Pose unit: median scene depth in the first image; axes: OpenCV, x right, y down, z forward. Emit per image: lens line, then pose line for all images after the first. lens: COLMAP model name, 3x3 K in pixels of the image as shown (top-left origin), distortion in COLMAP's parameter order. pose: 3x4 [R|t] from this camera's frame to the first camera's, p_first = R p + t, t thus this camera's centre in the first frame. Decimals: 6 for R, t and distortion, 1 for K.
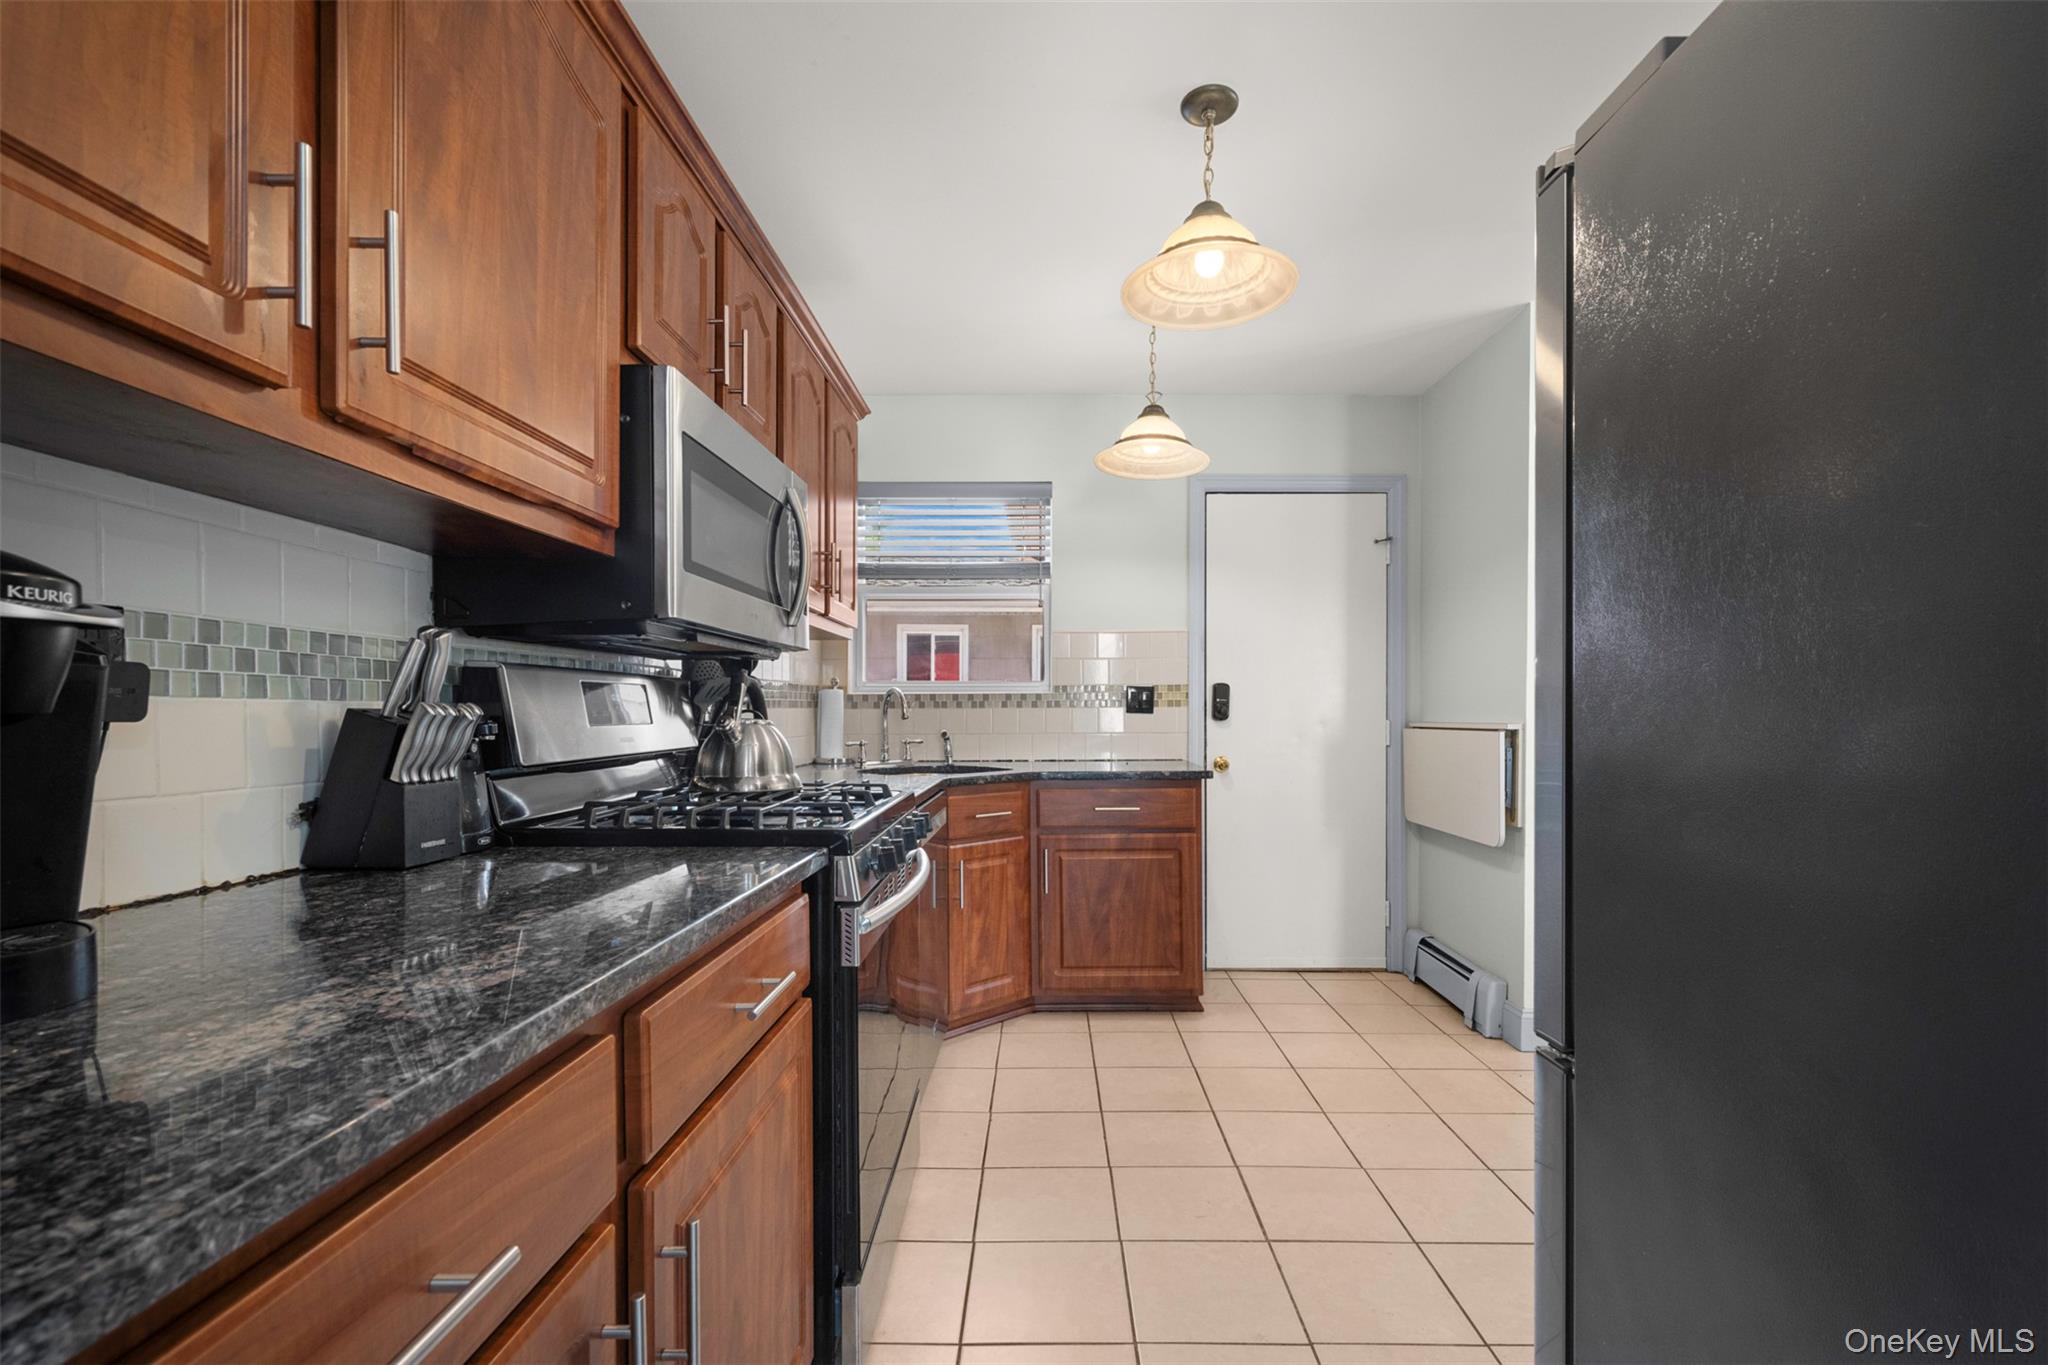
lens RADIAL K [[913.9, 0, 1003.1], [0, 913.9, 717.9], [0, 0, 1]] dist [-0.000070, -0.000054]
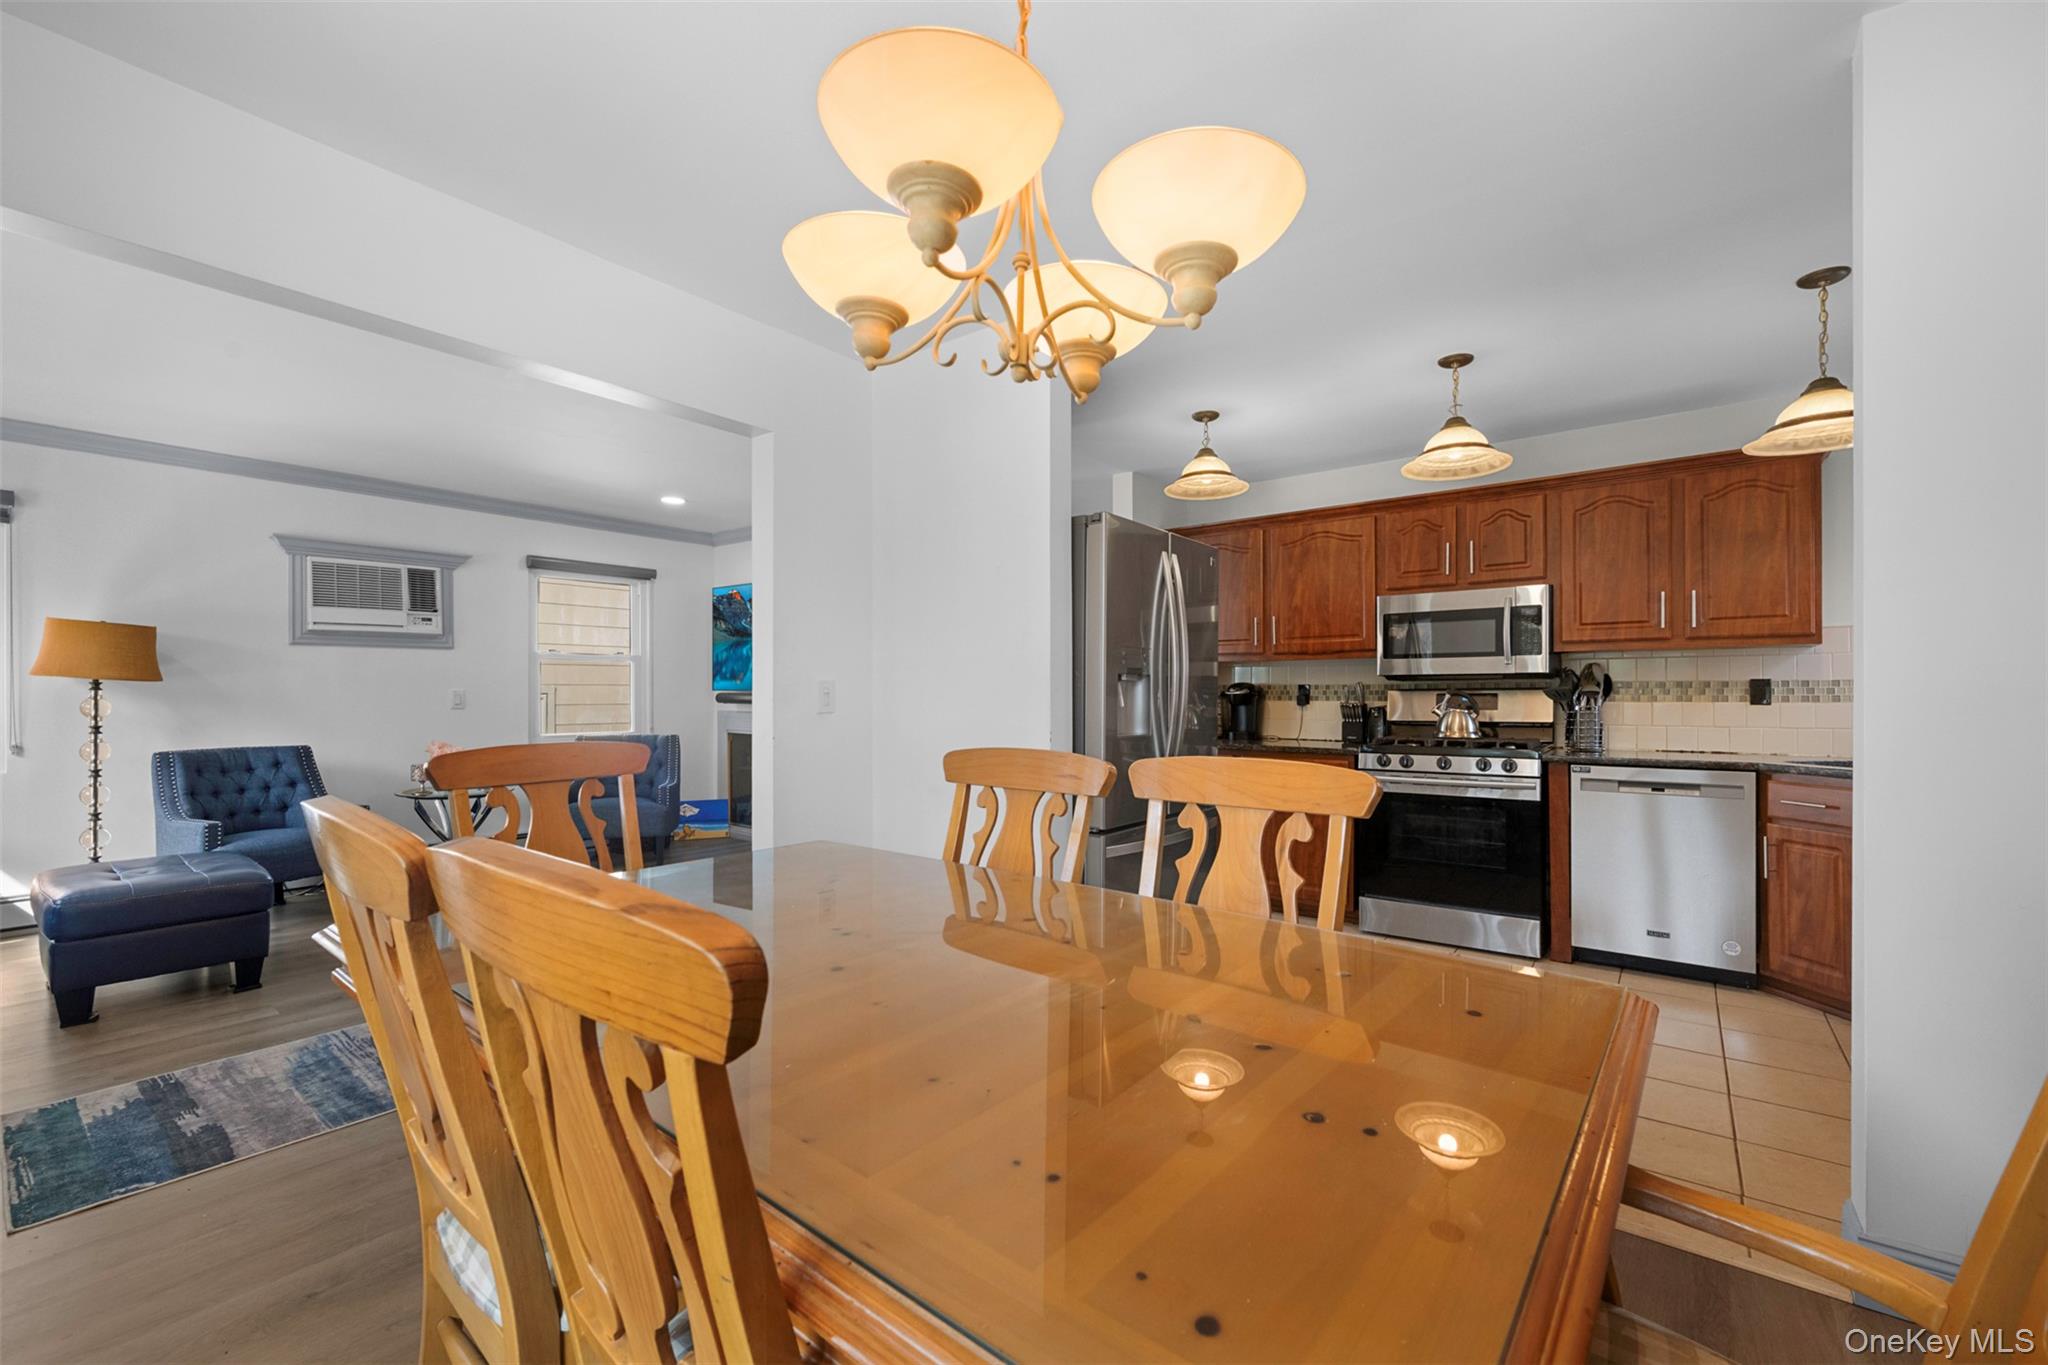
lens RADIAL K [[835.9, 0, 1023.1], [0, 835.9, 696.5], [0, 0, 1]] dist [-0.001789, -0.000480]
pose [[-0.603016, 0.004741, -0.797715, 1.250020], [0.000412, 0.999984, 0.005632, -0.024579], [0.797729, 0.003067, -0.603009, 0.818279]]
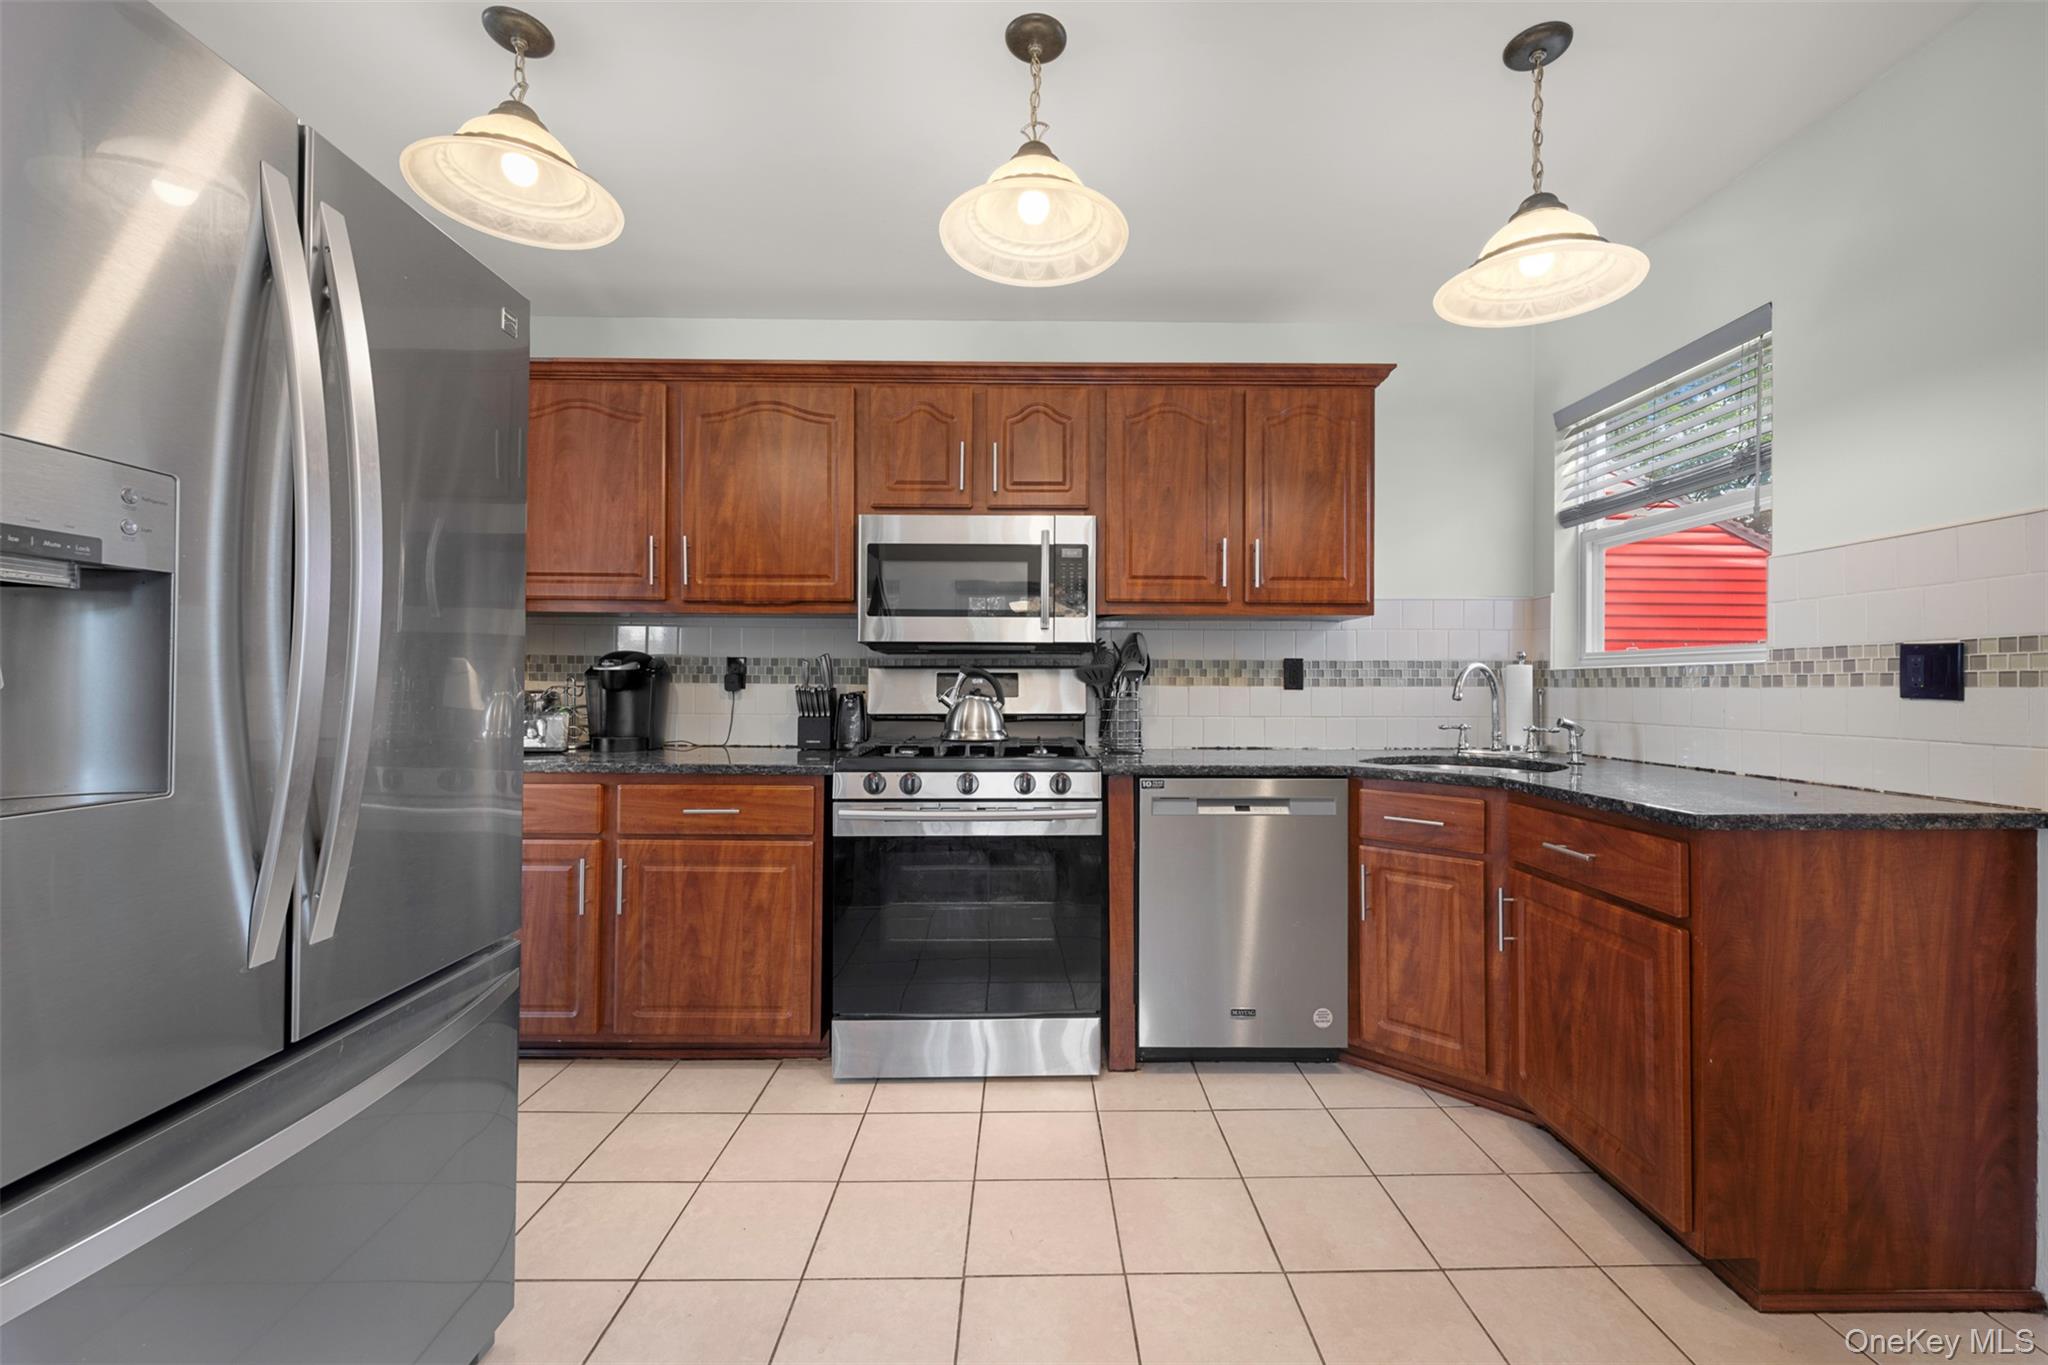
lens RADIAL K [[827.5, 0, 1050.5], [0, 827.5, 680.7], [0, 0, 1]] dist [0.000979, -0.000351]
pose [[0.044815, -0.002378, -0.998992, 0.665093], [-0.009071, 0.999955, -0.002787, -0.011477], [0.998954, 0.009186, 0.044792, 0.617202]]
